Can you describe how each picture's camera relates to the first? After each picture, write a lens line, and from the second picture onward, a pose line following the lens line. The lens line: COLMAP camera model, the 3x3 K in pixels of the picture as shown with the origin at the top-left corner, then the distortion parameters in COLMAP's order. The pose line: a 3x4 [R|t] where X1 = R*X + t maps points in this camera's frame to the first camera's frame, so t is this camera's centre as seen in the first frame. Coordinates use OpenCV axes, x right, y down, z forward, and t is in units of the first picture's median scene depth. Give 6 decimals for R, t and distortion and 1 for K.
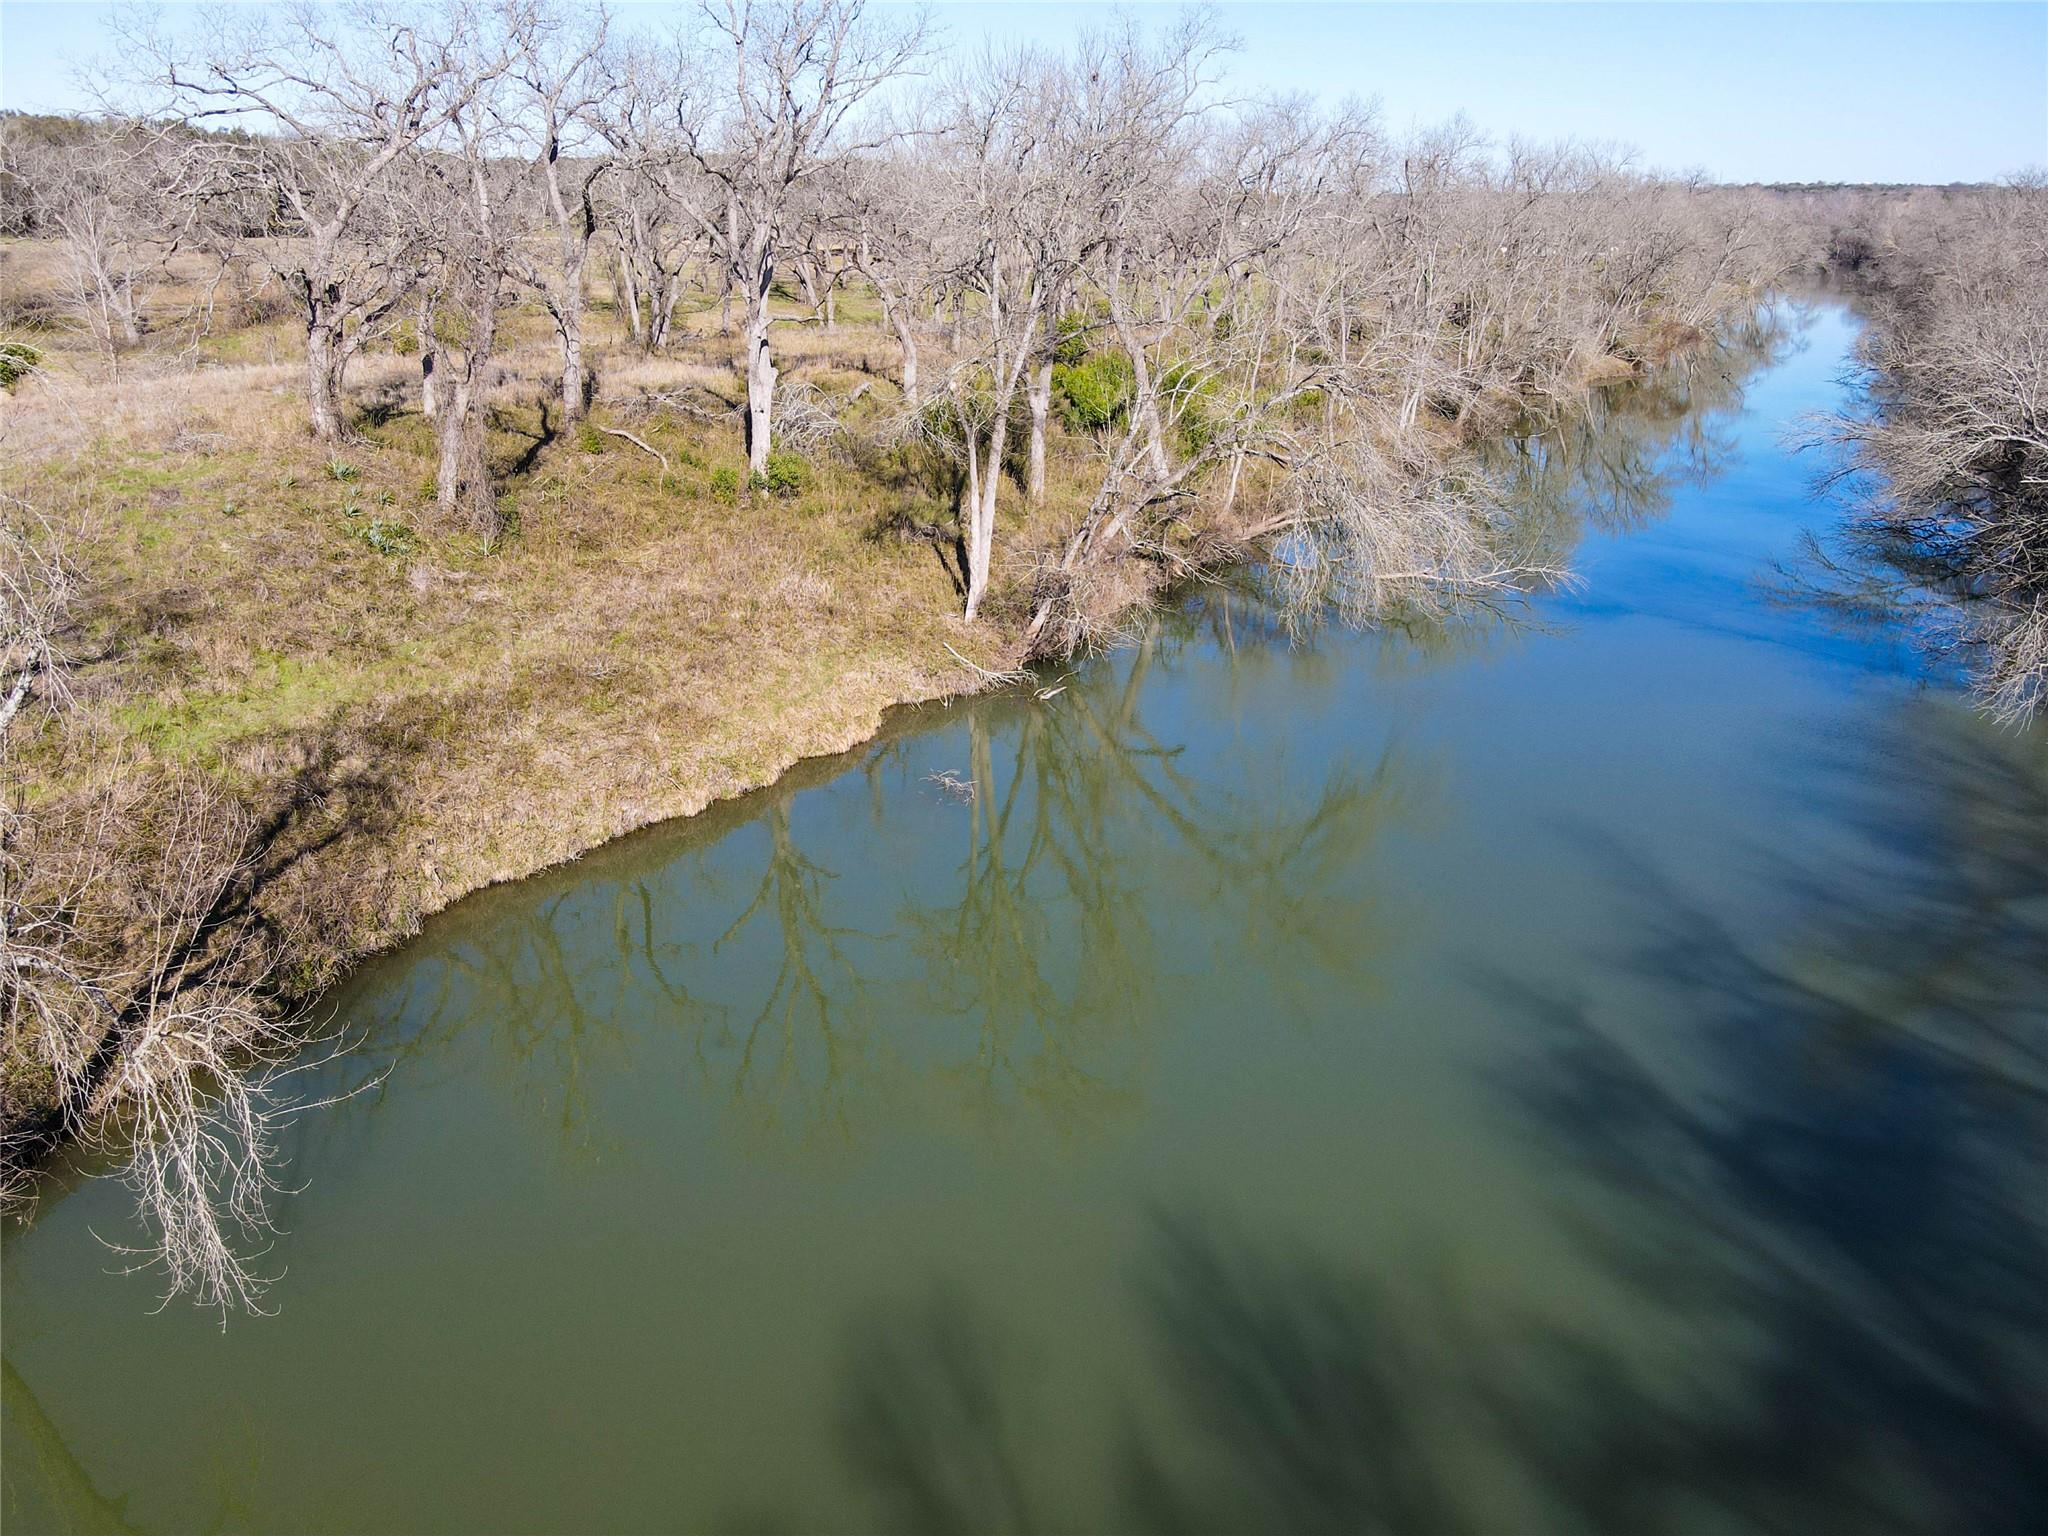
lens RADIAL K [[1540.7, 0, 1029.8], [0, 1540.7, 786.1], [0, 0, 1]] dist [0.002620, 0.021009]
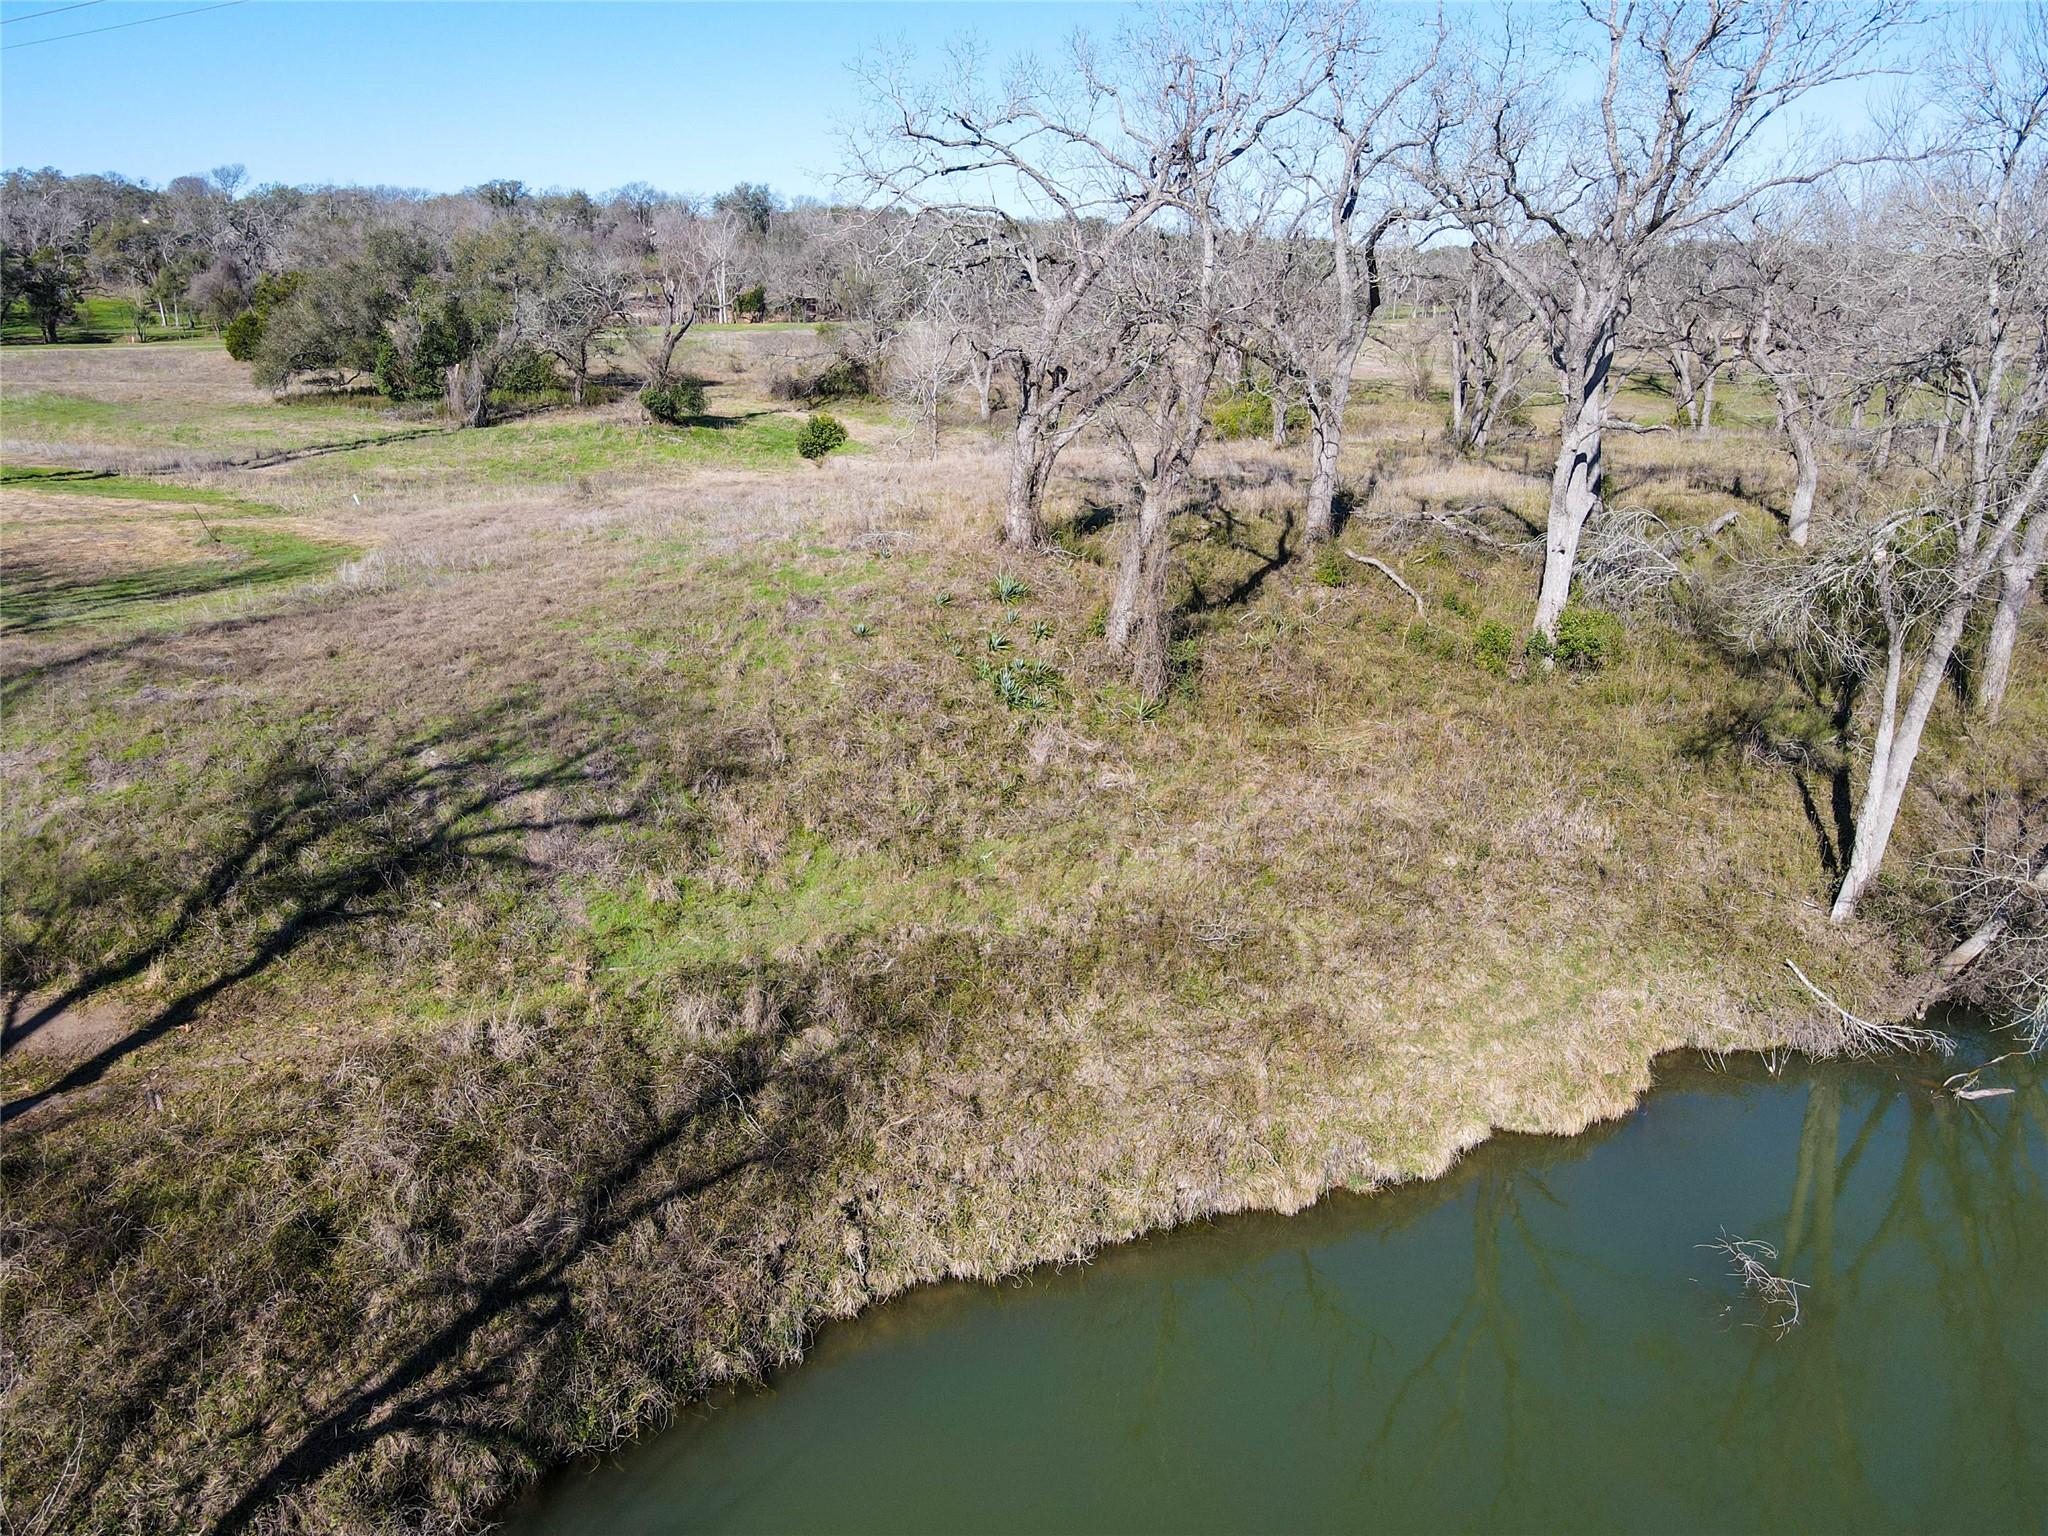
lens RADIAL K [[1540.7, 0, 1014.1], [0, 1540.7, 769.1], [0, 0, 1]] dist [0.002620, 0.021009]
pose [[0.856714, 0.151503, -0.493039, -0.027485], [-0.181689, 0.983262, -0.013565, -0.102700], [0.482731, 0.101201, 0.869902, 0.308972]]
